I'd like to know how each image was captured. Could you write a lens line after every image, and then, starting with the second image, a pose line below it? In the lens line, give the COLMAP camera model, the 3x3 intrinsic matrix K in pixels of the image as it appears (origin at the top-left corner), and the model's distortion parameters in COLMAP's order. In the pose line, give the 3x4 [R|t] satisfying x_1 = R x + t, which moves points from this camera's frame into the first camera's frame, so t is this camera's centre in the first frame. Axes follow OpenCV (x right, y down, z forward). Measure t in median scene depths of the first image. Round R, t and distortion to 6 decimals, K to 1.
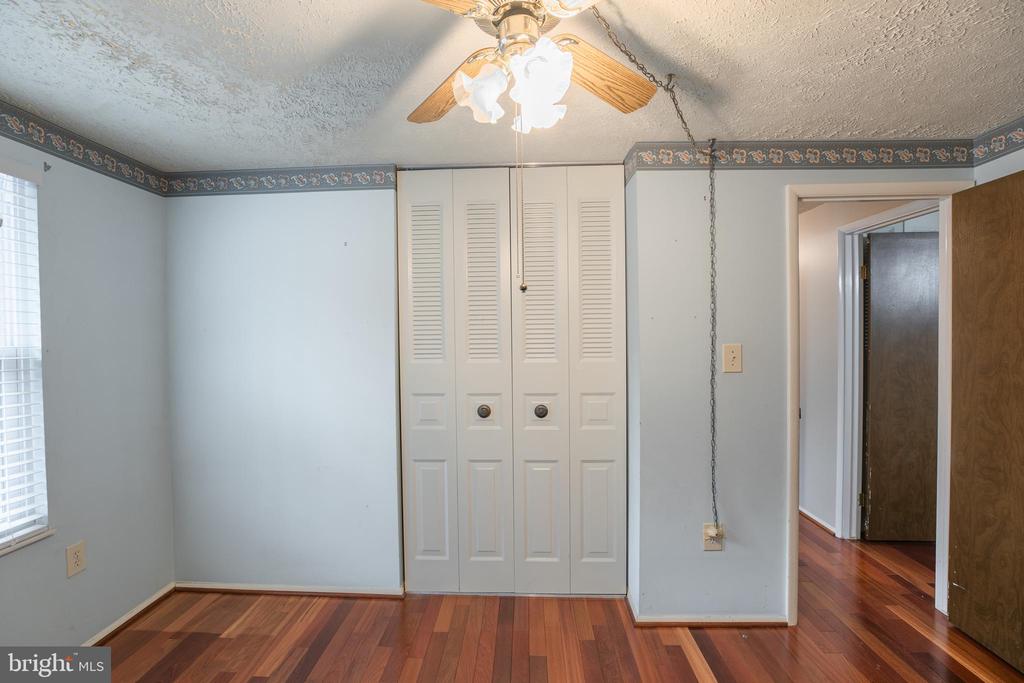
lens RADIAL K [[471.1, 0, 507.1], [0, 471.1, 344.4], [0, 0, 1]] dist [-0.025574, 0.004439]
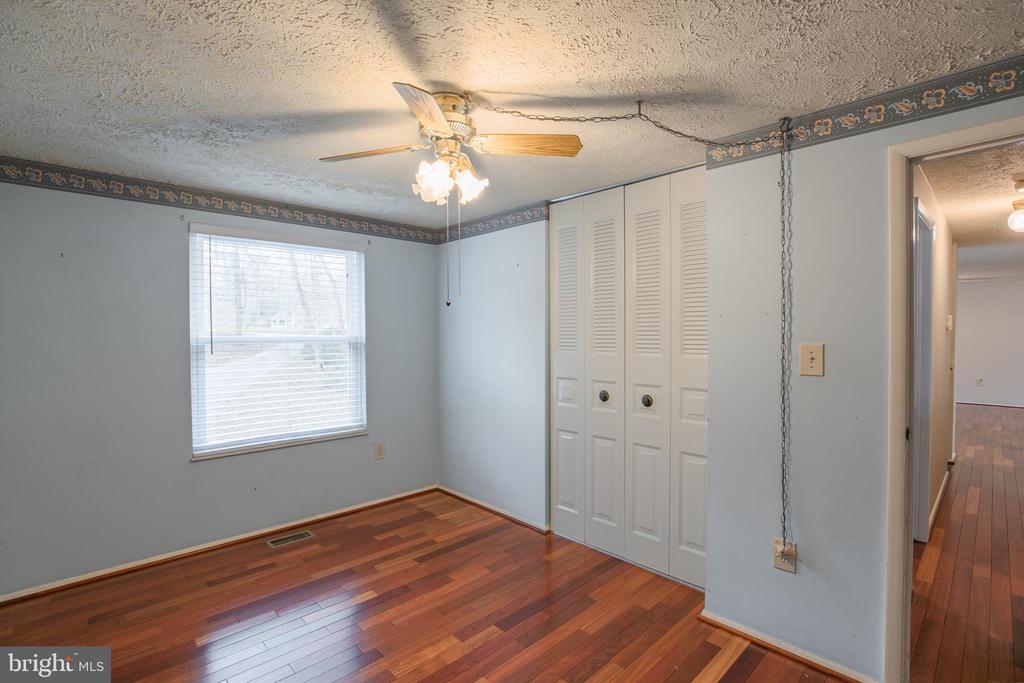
lens RADIAL K [[471.1, 0, 514.3], [0, 471.1, 340.0], [0, 0, 1]] dist [-0.025574, 0.004439]
pose [[0.735127, 0.017167, -0.677712, 0.657072], [-0.016490, 0.999836, 0.007439, -0.003706], [0.677729, 0.005707, 0.735290, -0.023229]]
